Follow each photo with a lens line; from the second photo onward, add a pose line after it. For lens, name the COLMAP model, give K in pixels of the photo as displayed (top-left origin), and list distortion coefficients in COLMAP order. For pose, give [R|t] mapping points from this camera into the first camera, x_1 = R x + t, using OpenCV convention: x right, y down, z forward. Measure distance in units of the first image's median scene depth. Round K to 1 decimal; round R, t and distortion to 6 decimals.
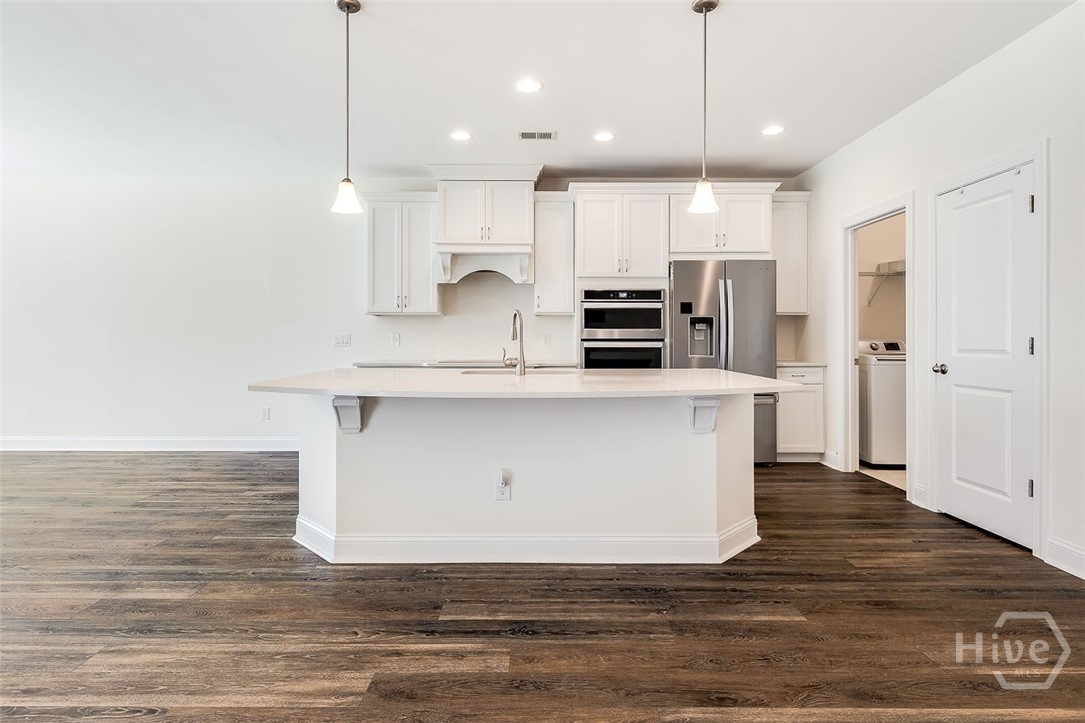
lens RADIAL K [[561.2, 0, 541.5], [0, 561.2, 344.0], [0, 0, 1]] dist [0.002358, 0.000493]
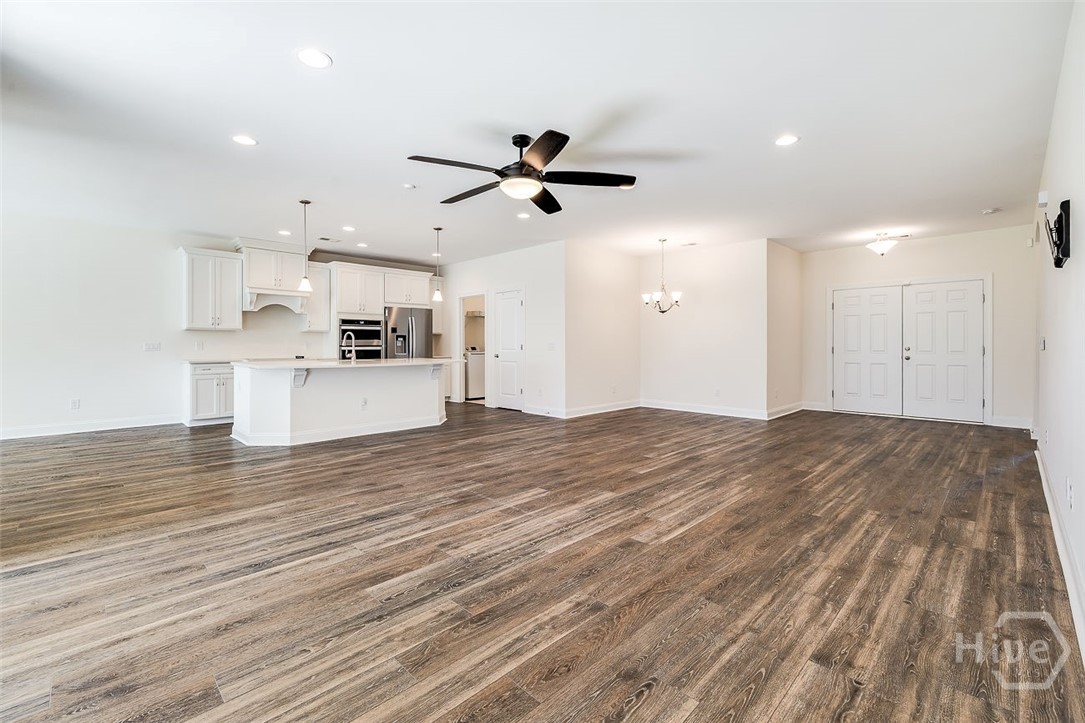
lens RADIAL K [[465.2, 0, 544.5], [0, 465.2, 352.2], [0, 0, 1]] dist [-0.000096, -0.000201]
pose [[0.709794, -0.011538, 0.704315, -0.538203], [0.008303, 0.999933, 0.008013, 0.007260], [-0.704360, 0.000160, 0.709842, -0.579313]]
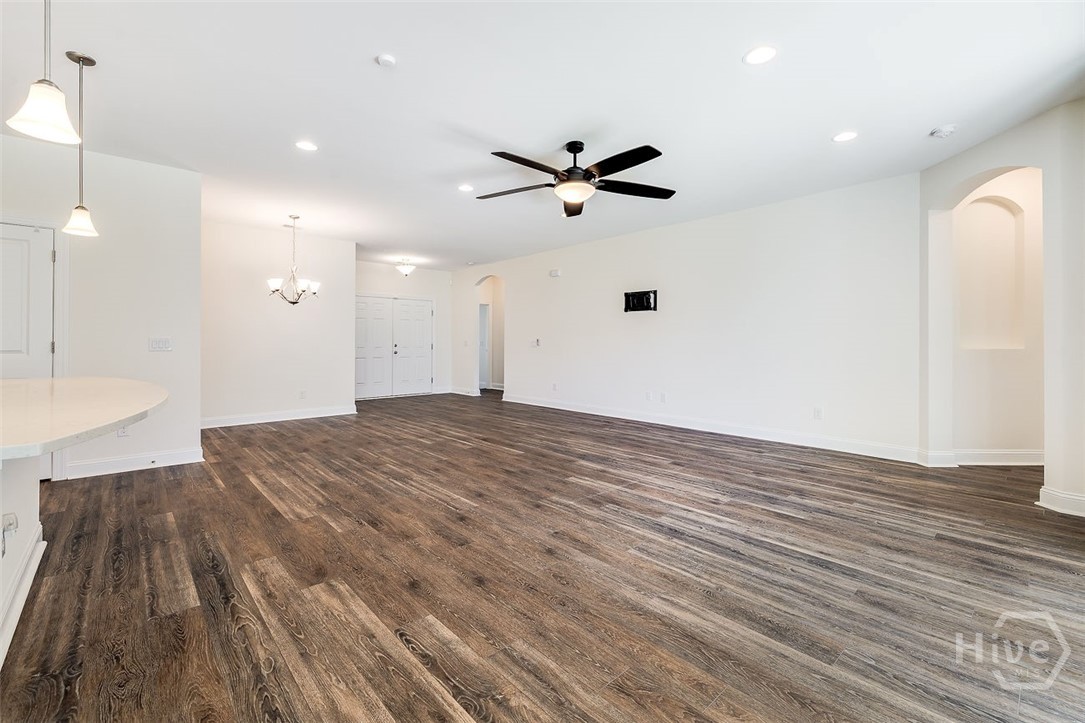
lens RADIAL K [[468.6, 0, 537.5], [0, 468.6, 341.4], [0, 0, 1]] dist [-0.000754, -0.000339]
pose [[-0.665520, 0.002302, 0.746376, -0.577327], [0.008266, 0.999957, 0.004286, -0.003473], [-0.746334, 0.009022, -0.665510, 0.503036]]
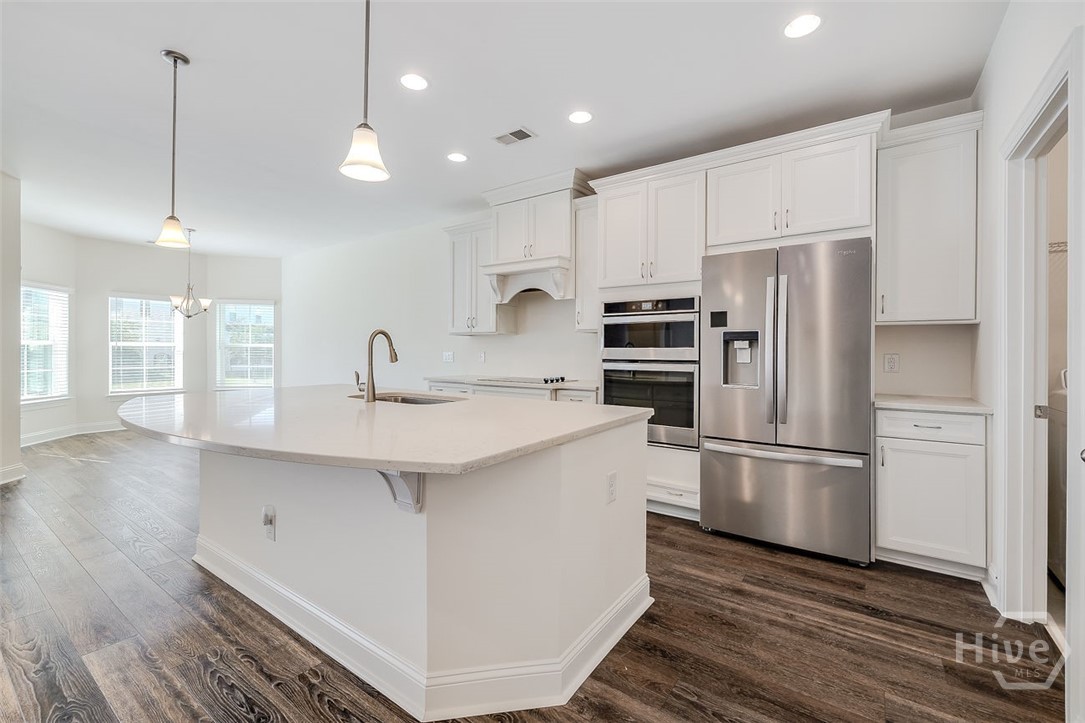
lens RADIAL K [[465.2, 0, 544.5], [0, 465.2, 352.2], [0, 0, 1]] dist [-0.000096, -0.000201]
pose [[0.812662, 0.005429, -0.582709, 0.418815], [-0.010348, 0.999933, -0.005116, -0.015518], [0.582643, 0.010187, 0.812665, 0.367246]]
